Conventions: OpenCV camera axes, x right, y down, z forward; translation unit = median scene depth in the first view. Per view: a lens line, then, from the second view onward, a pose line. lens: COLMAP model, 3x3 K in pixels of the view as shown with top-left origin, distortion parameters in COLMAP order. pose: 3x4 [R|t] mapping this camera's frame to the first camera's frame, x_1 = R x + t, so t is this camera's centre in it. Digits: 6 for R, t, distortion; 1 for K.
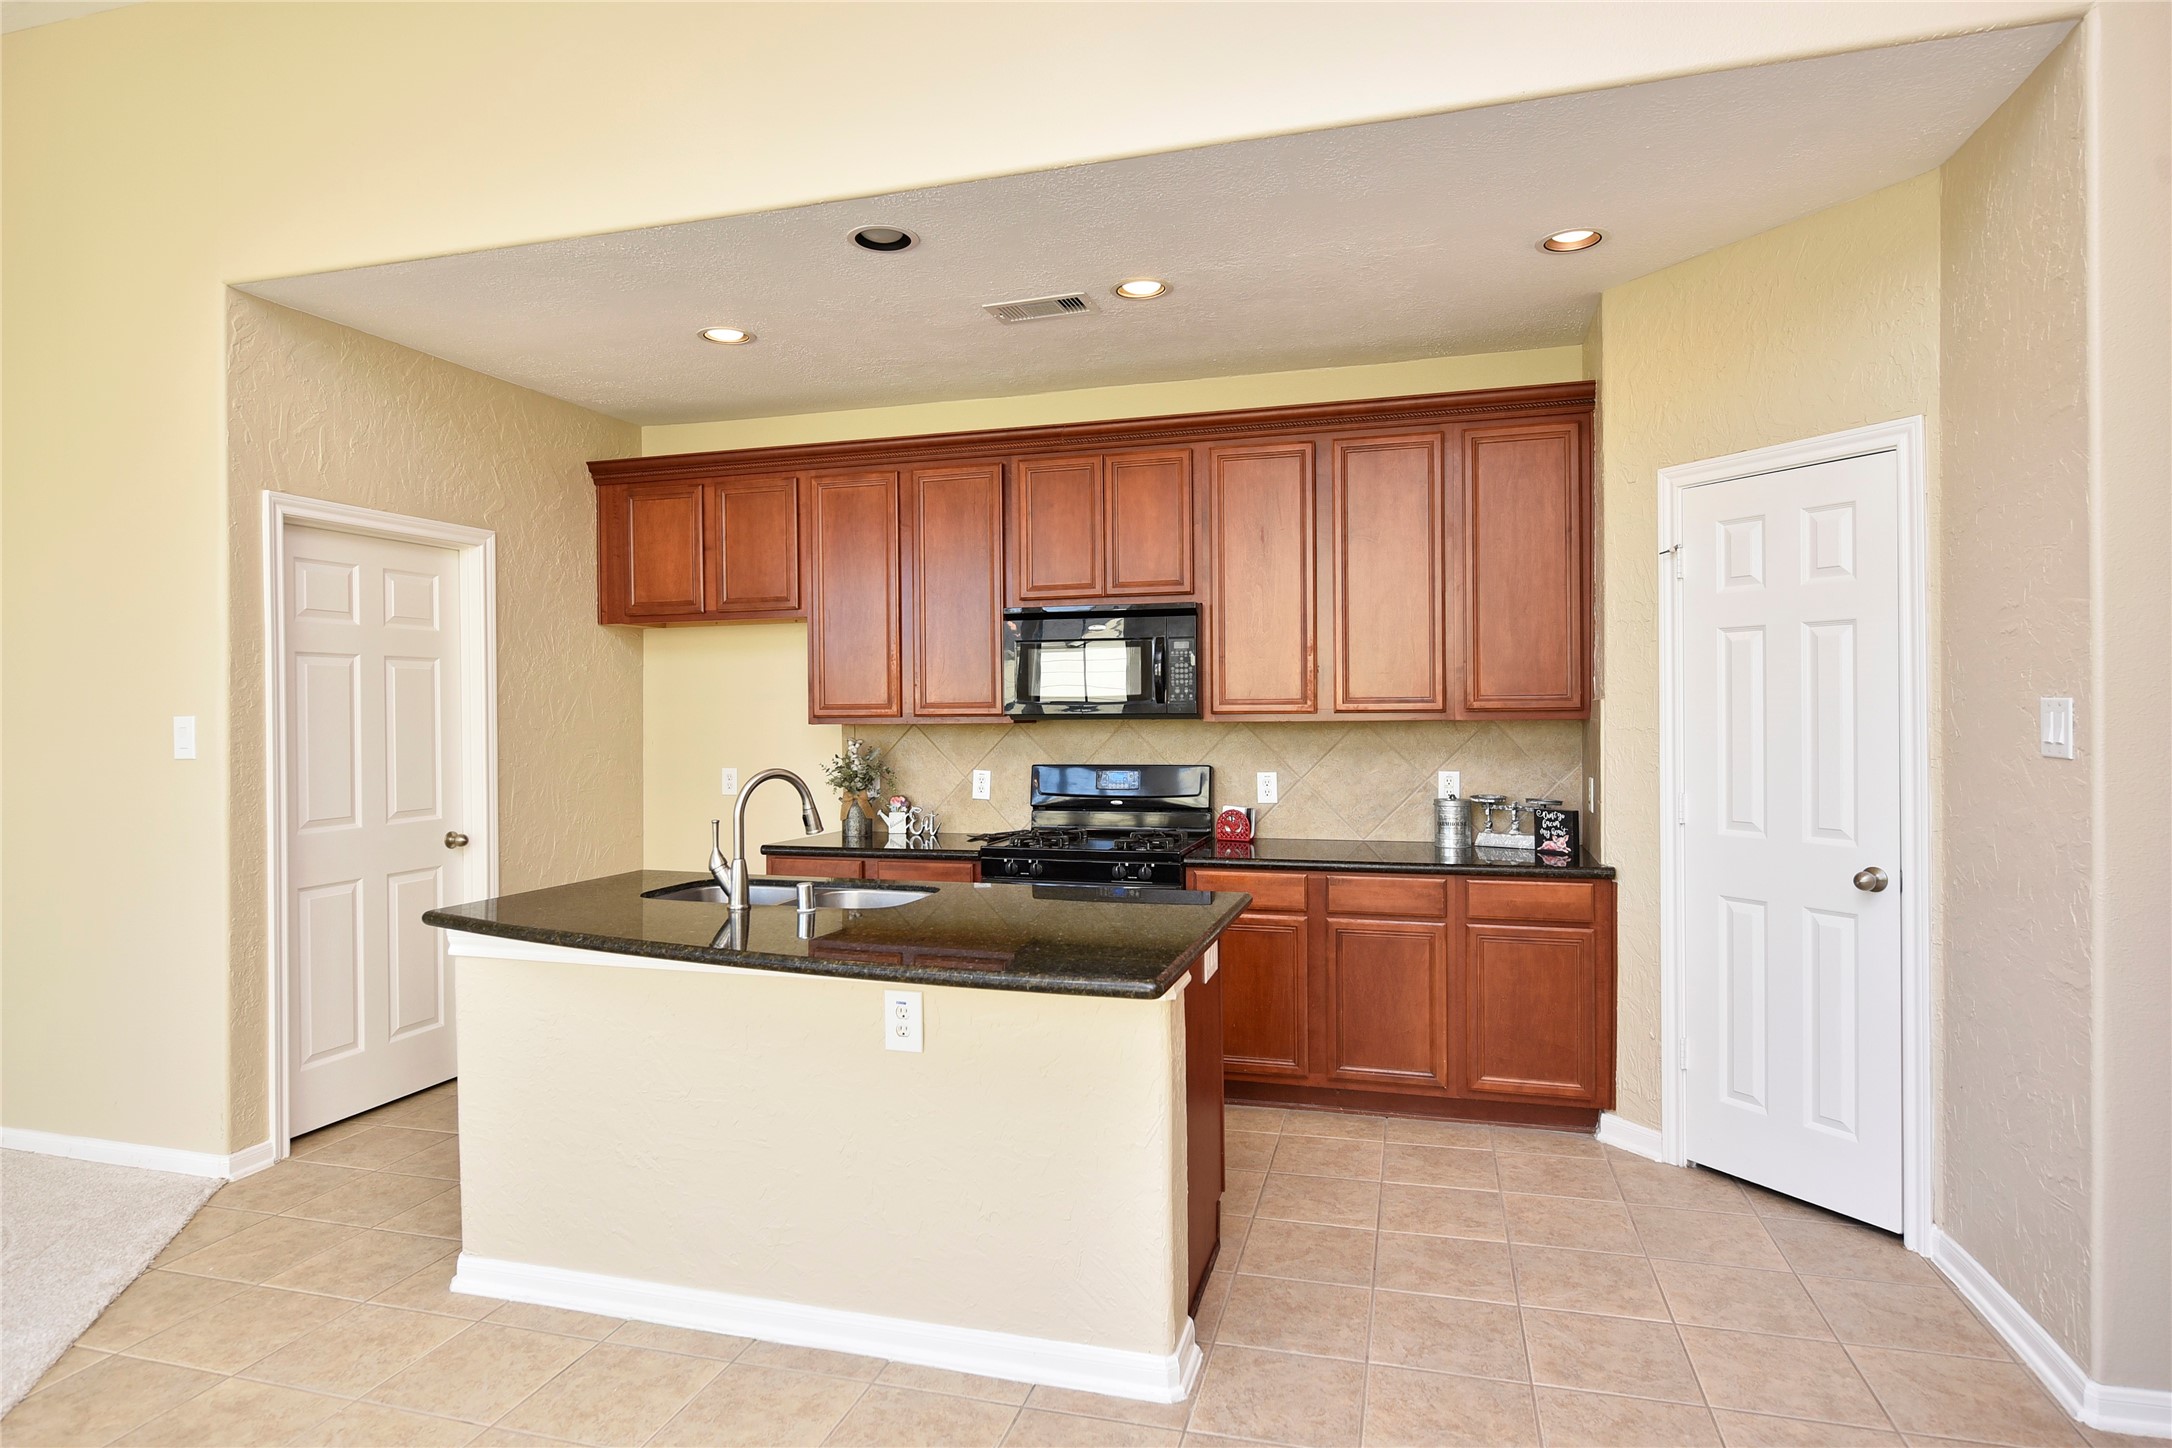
lens RADIAL K [[1189.8, 0, 1094.5], [0, 1189.8, 725.9], [0, 0, 1]] dist [-0.002546, 0.000343]
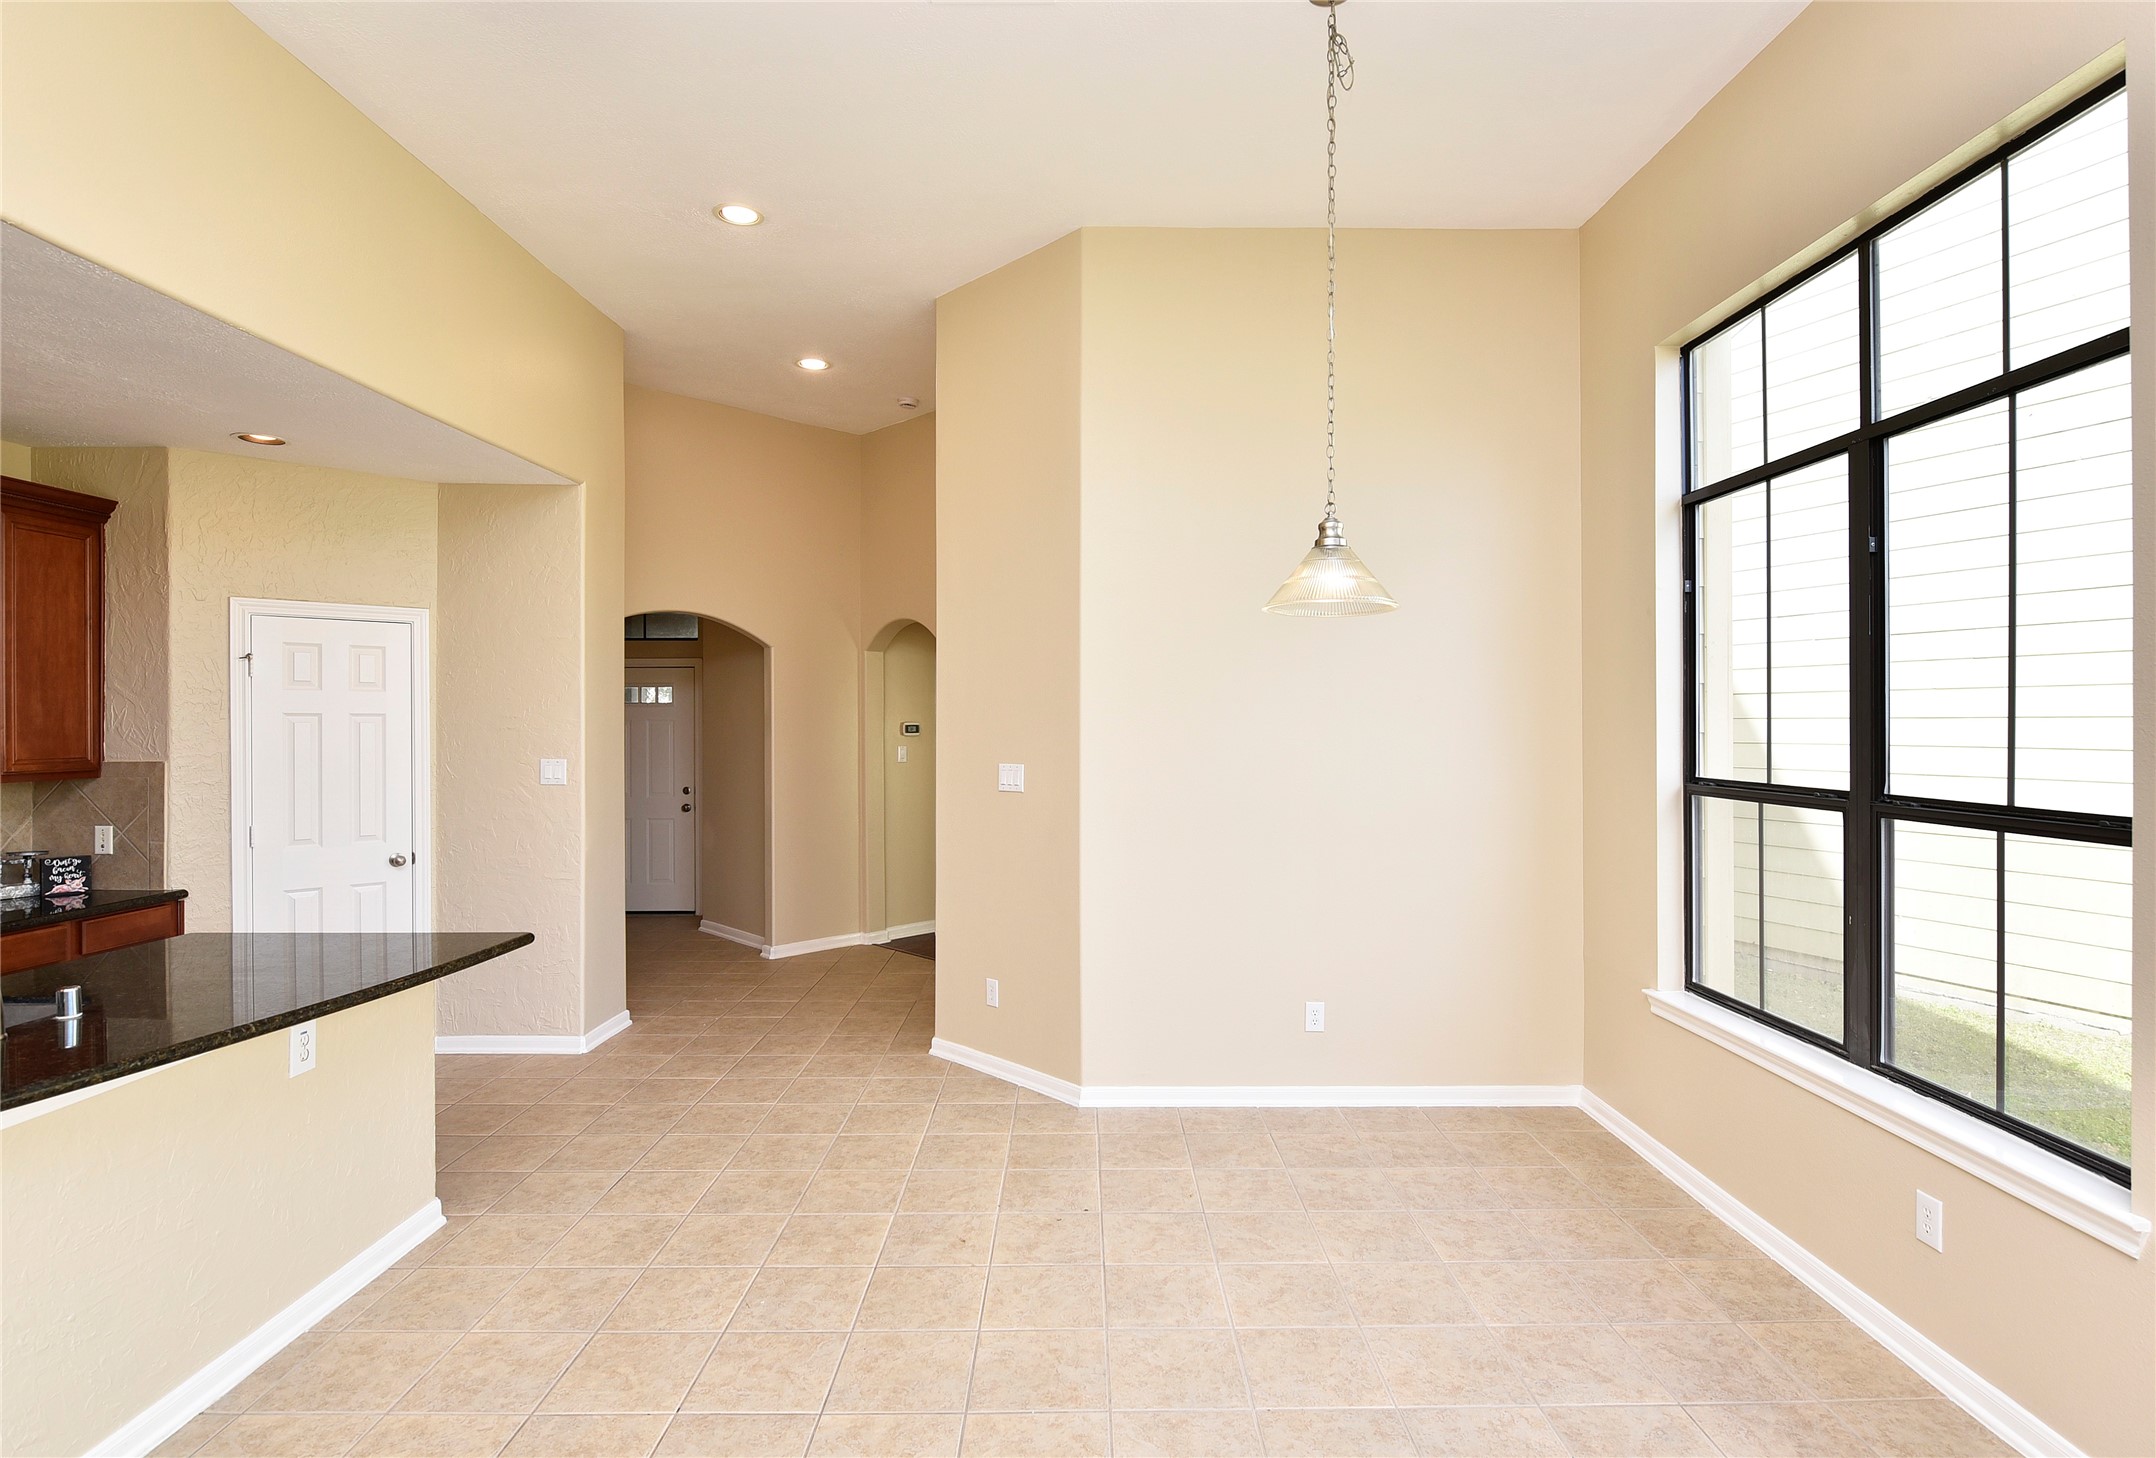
lens RADIAL K [[1072.7, 0, 1097.8], [0, 1072.7, 727.5], [0, 0, 1]] dist [-0.001865, -0.005126]
pose [[-0.281619, 0.005004, 0.959513, -0.940431], [0.013842, 0.999904, -0.001152, -0.042749], [-0.959426, 0.012957, -0.281661, 0.345242]]
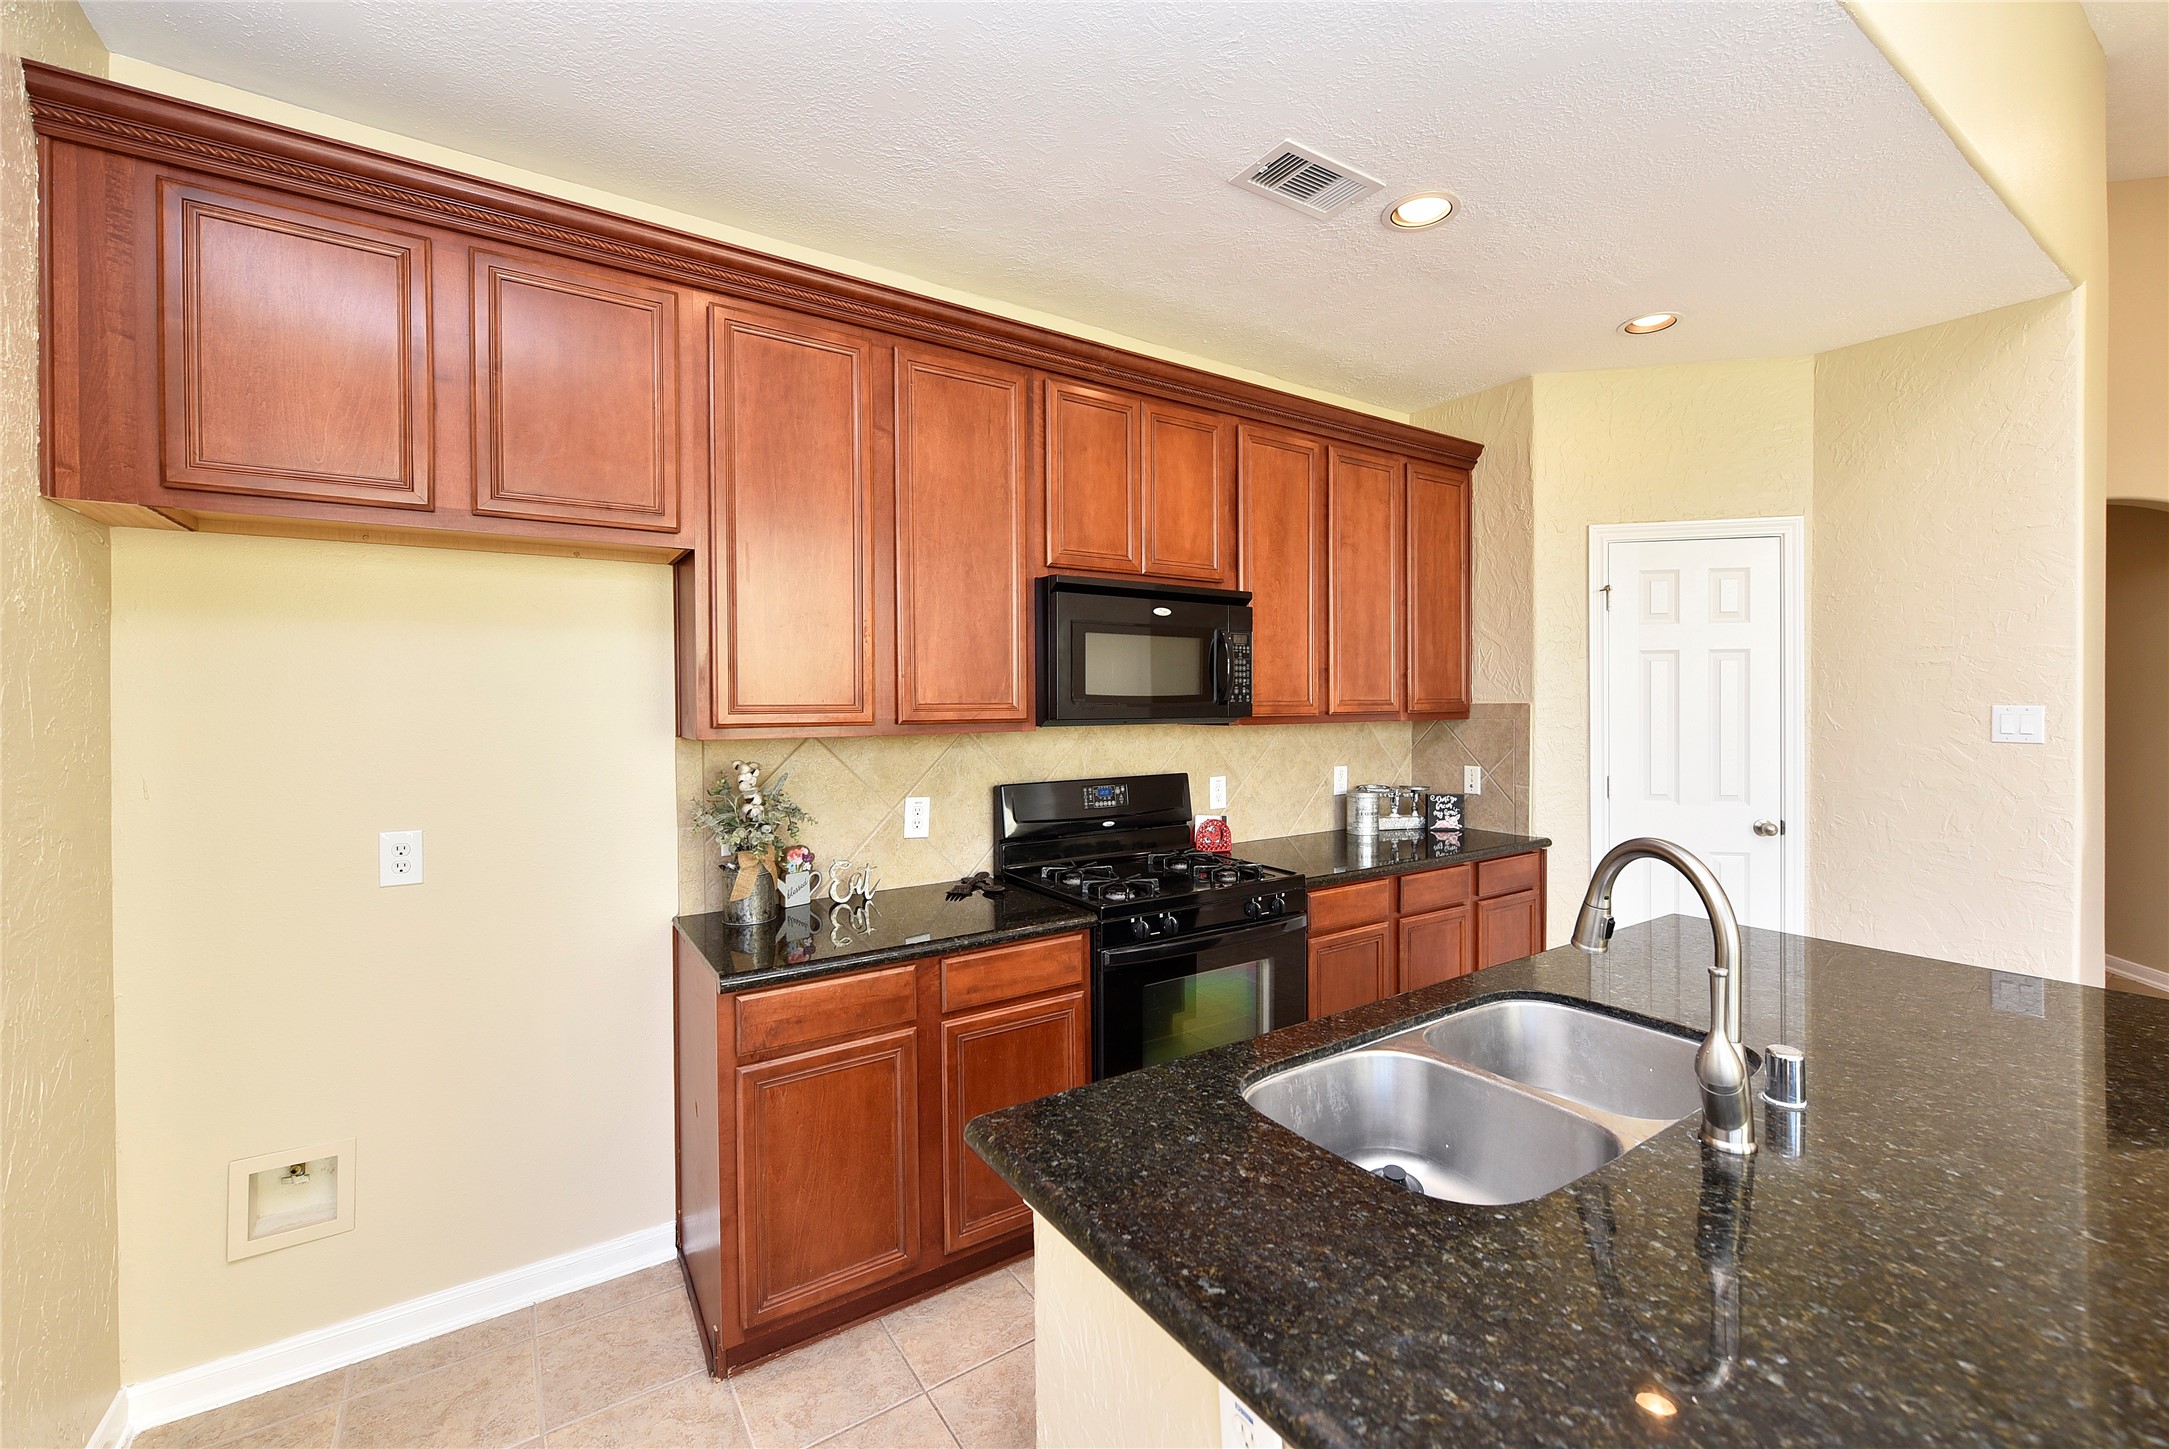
lens RADIAL K [[899.9, 0, 1115.7], [0, 899.9, 710.8], [0, 0, 1]] dist [-0.001746, -0.004014]
pose [[0.630915, -0.004738, 0.775837, -0.557304], [0.008588, 0.999963, -0.000877, -0.016766], [-0.775804, 0.007217, 0.630932, 0.722086]]
